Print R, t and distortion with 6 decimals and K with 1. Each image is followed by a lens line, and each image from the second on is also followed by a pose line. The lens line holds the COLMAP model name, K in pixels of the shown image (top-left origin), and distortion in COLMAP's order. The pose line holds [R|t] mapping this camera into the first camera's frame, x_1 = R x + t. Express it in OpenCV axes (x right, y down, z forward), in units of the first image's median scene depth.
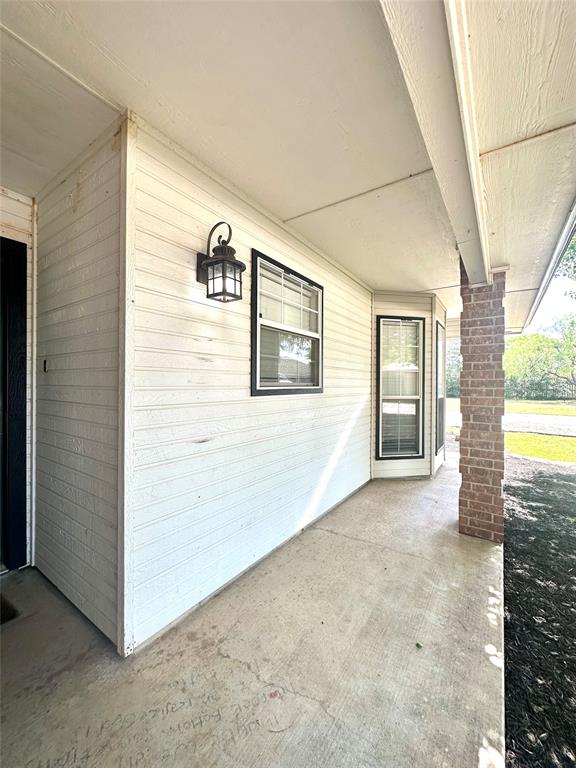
lens RADIAL K [[312.0, 0, 288.0], [0, 312.0, 384.0], [0, 0, 1]] dist [-0.002837, 0.000226]
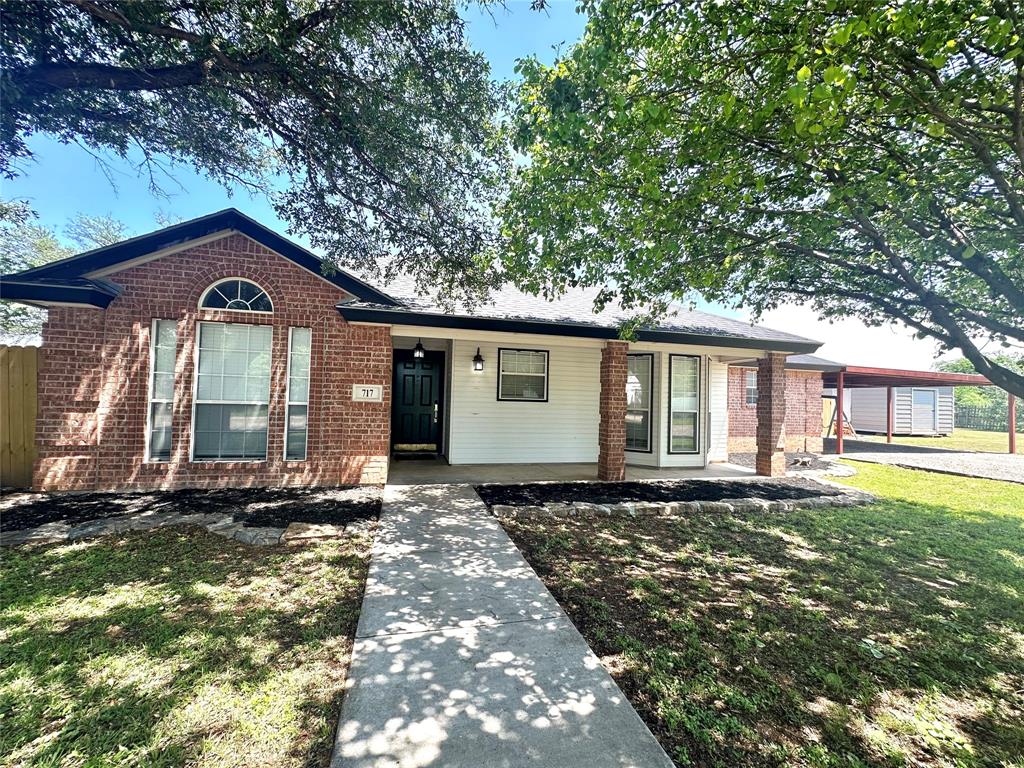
lens RADIAL K [[415.9, 0, 512.0], [0, 415.9, 384.0], [0, 0, 1]] dist [-0.002837, 0.000226]
pose [[0.751443, 0.000189, -0.659798, 1.720748], [-0.024053, 0.999343, -0.027109, -0.011149], [0.659360, 0.036241, 0.750954, -1.195630]]
